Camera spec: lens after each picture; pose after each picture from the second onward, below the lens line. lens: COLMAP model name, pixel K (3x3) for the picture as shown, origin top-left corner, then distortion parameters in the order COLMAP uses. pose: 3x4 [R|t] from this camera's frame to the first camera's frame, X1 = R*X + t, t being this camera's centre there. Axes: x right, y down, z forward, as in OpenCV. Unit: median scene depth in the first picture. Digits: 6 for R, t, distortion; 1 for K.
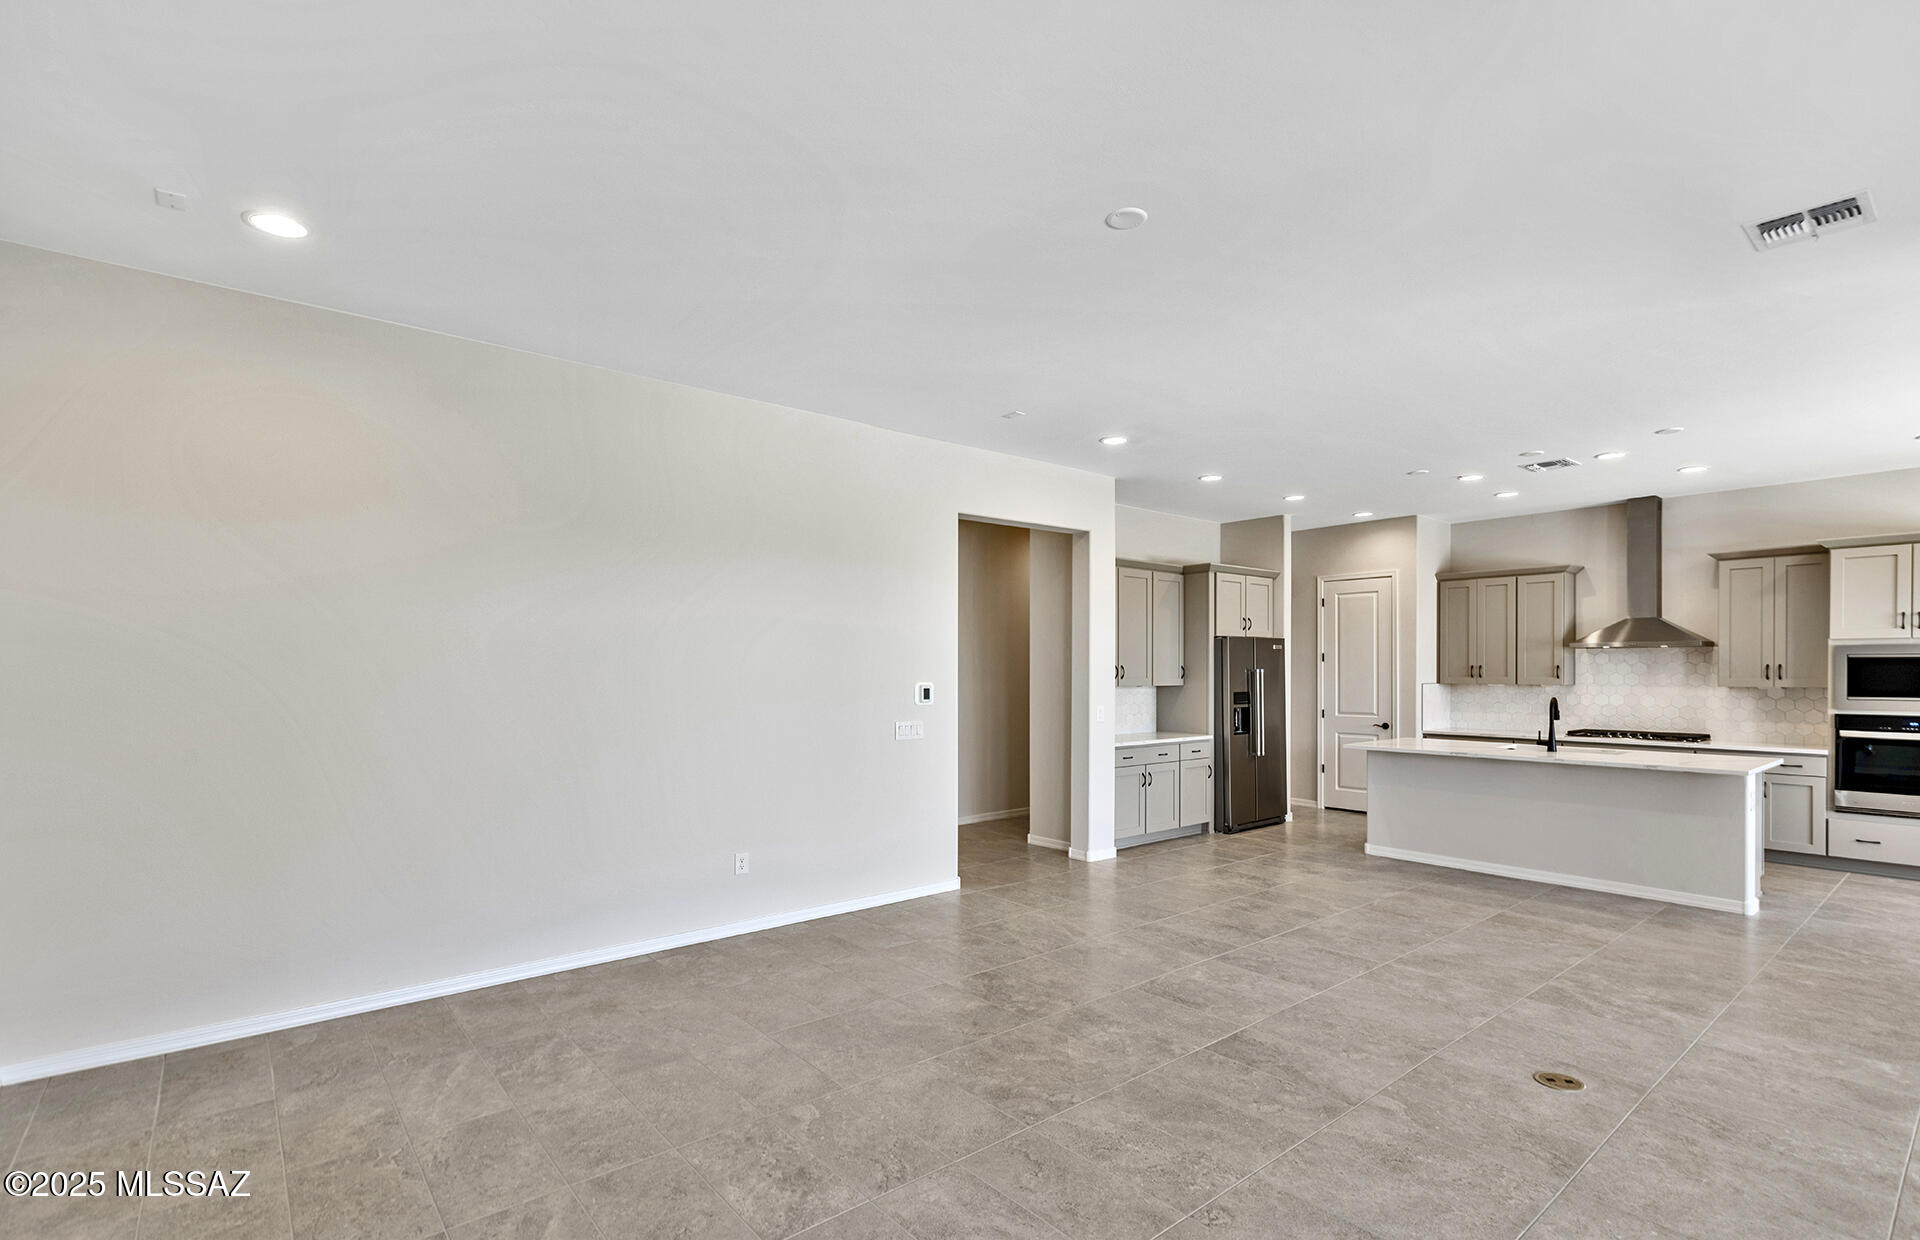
lens RADIAL K [[892.1, 0, 966.3], [0, 892.1, 675.5], [0, 0, 1]] dist [0.000574, -0.001999]
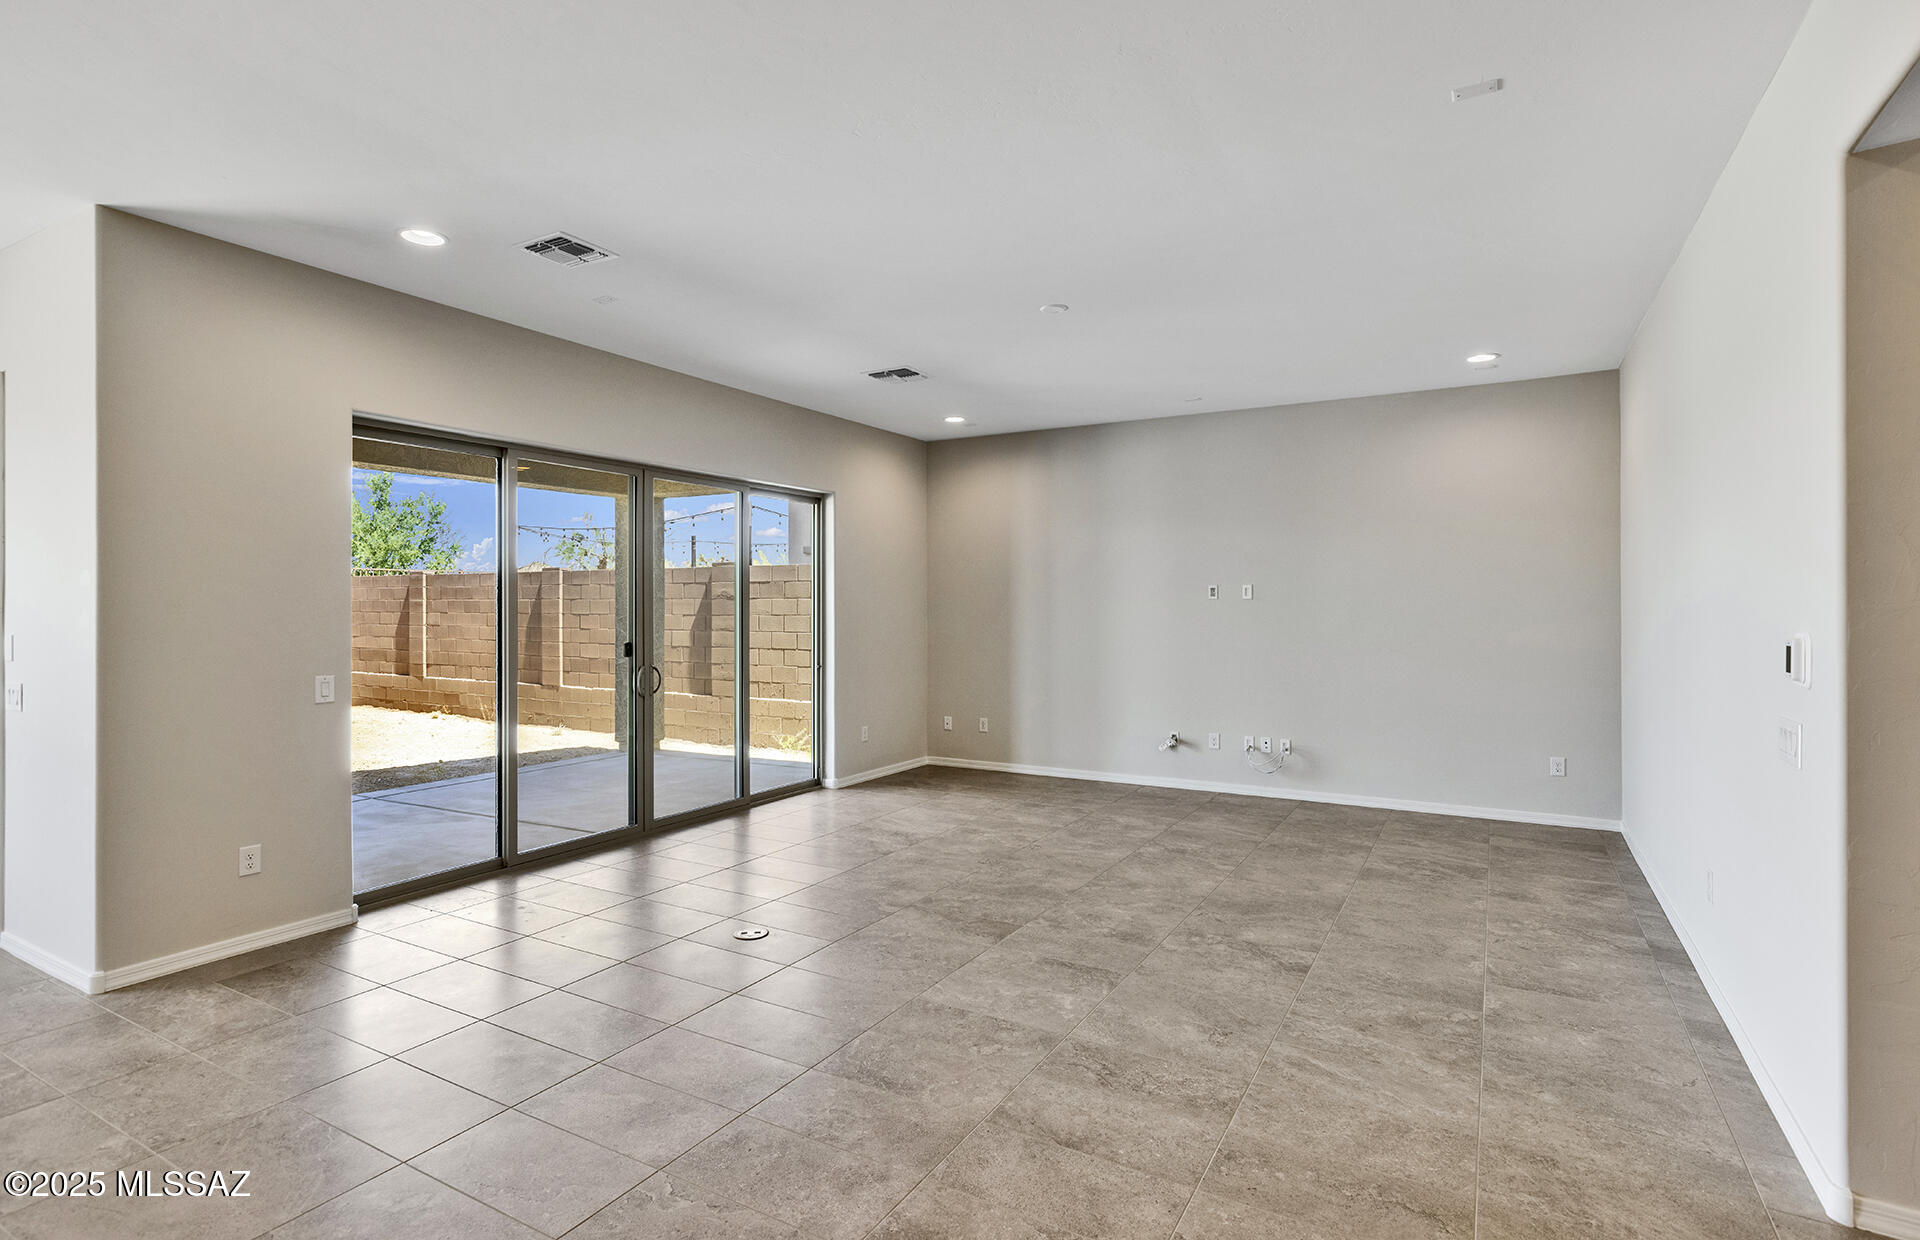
lens RADIAL K [[934.2, 0, 967.3], [0, 934.2, 616.8], [0, 0, 1]] dist [-0.000647, 0.000247]
pose [[-0.935317, 0.004689, -0.353781, 0.378719], [0.000252, 0.999921, 0.012586, -0.002389], [0.353812, 0.011683, -0.935244, 1.045247]]
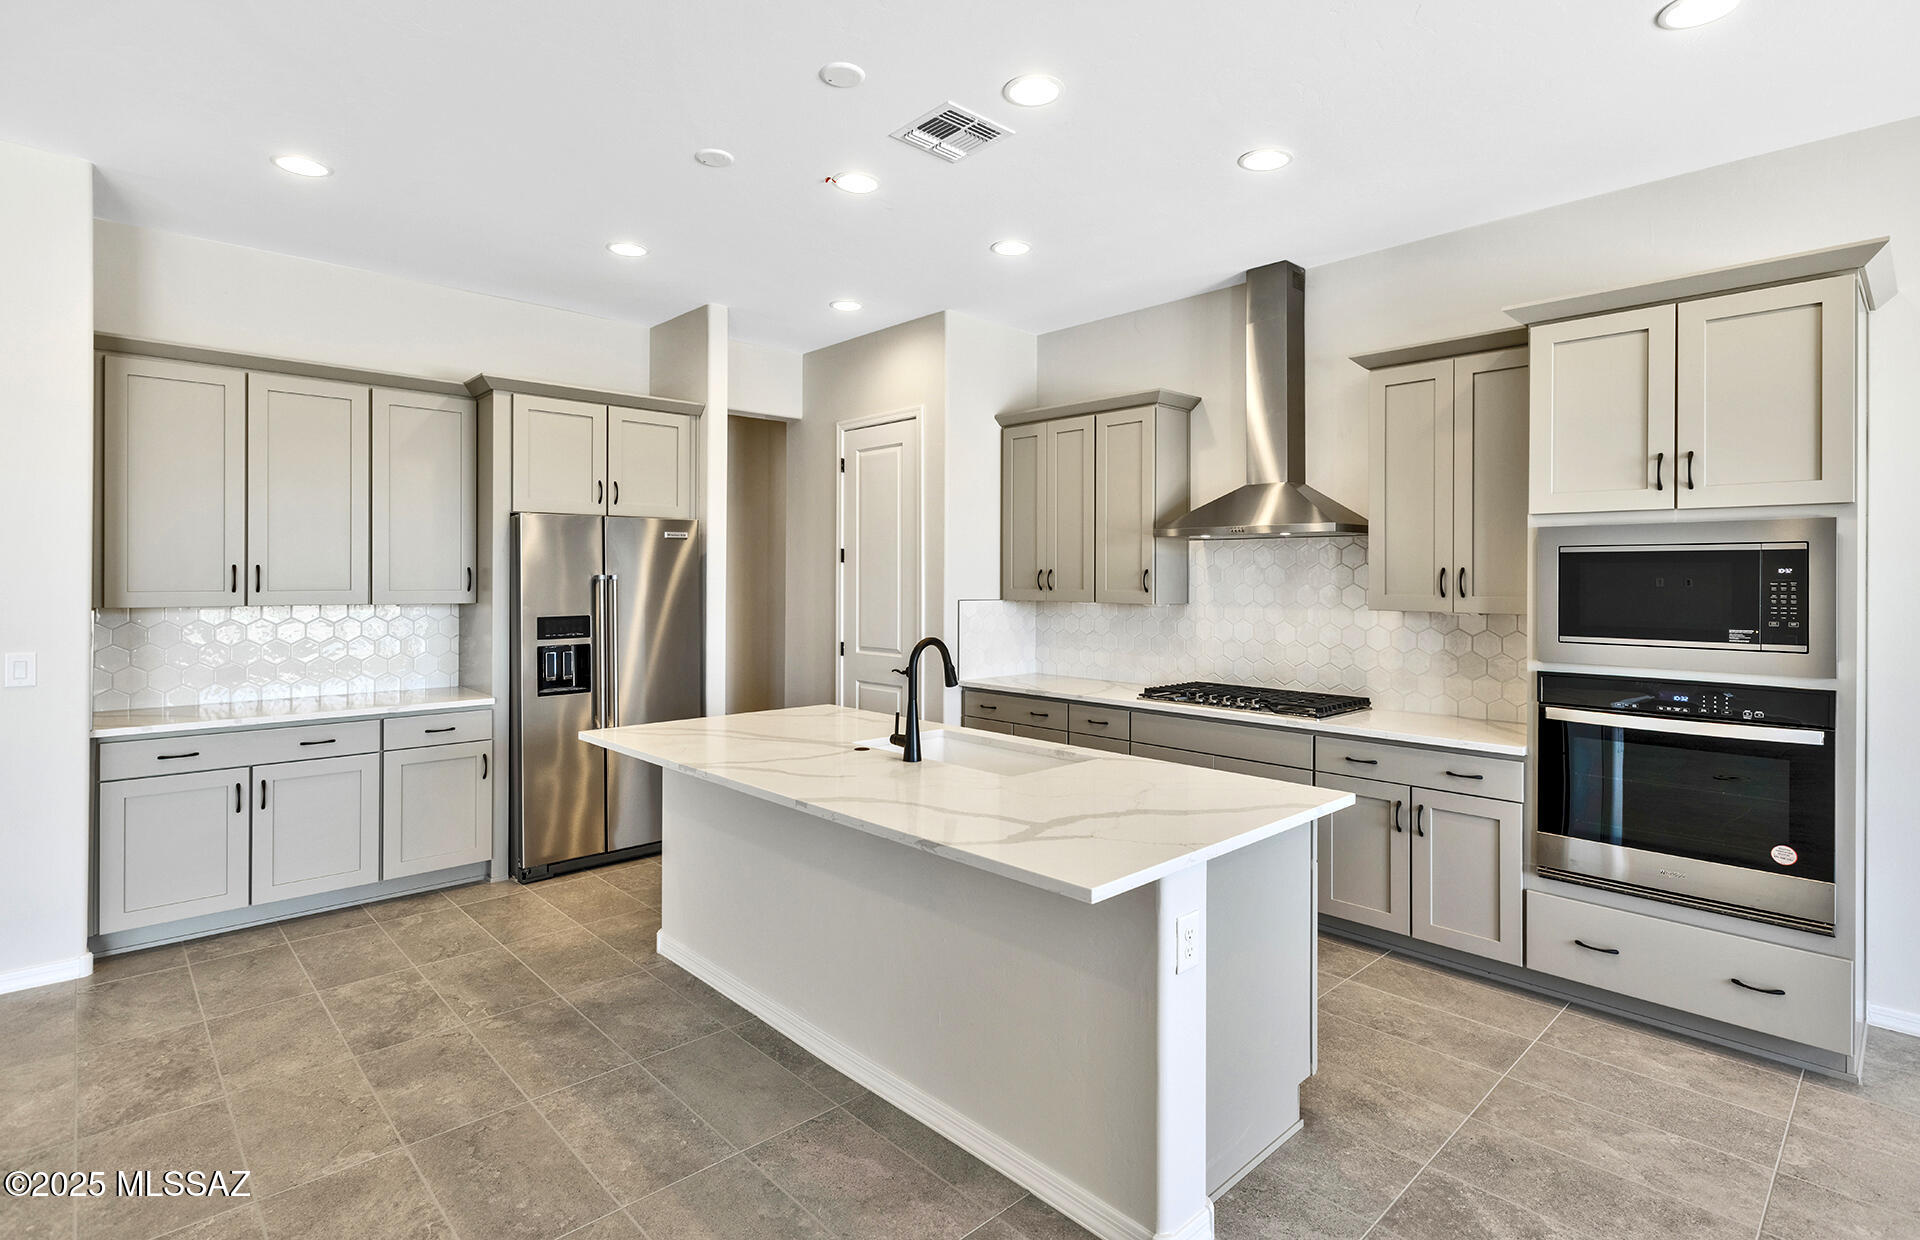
lens RADIAL K [[934.2, 0, 964.6], [0, 934.2, 574.3], [0, 0, 1]] dist [-0.000647, 0.000247]
pose [[0.997733, 0.003721, 0.067192, 0.588493], [-0.003139, 0.999957, -0.008766, -0.003020], [-0.067222, 0.008536, 0.997702, 0.483263]]
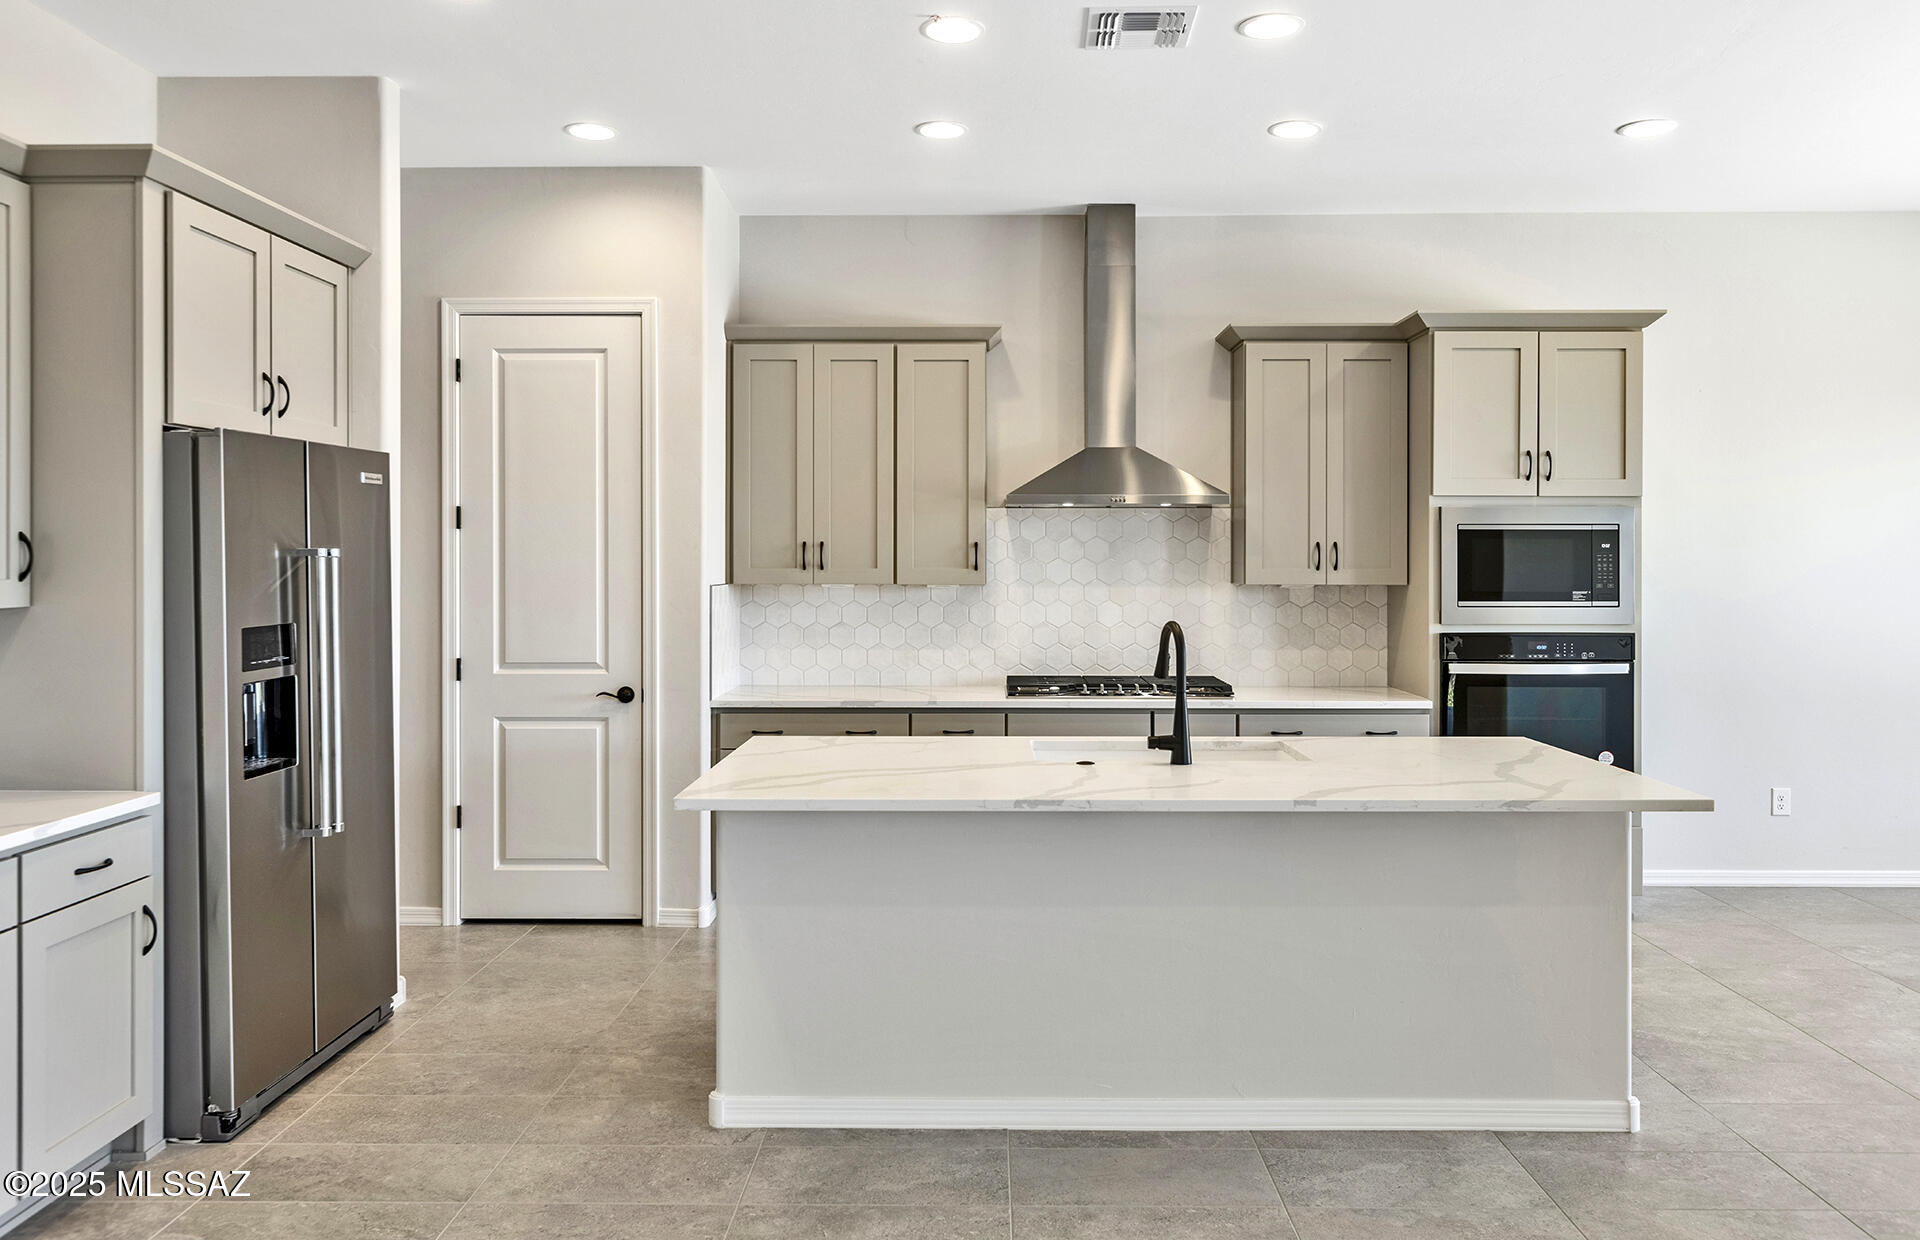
lens RADIAL K [[1386.5, 0, 981.9], [0, 1386.5, 558.3], [0, 0, 1]] dist [0.002808, -0.008222]
pose [[0.646966, -0.000199, 0.762519, 0.134736], [0.003696, 0.999989, -0.002876, -0.001067], [-0.762510, 0.004679, 0.646960, 0.615742]]
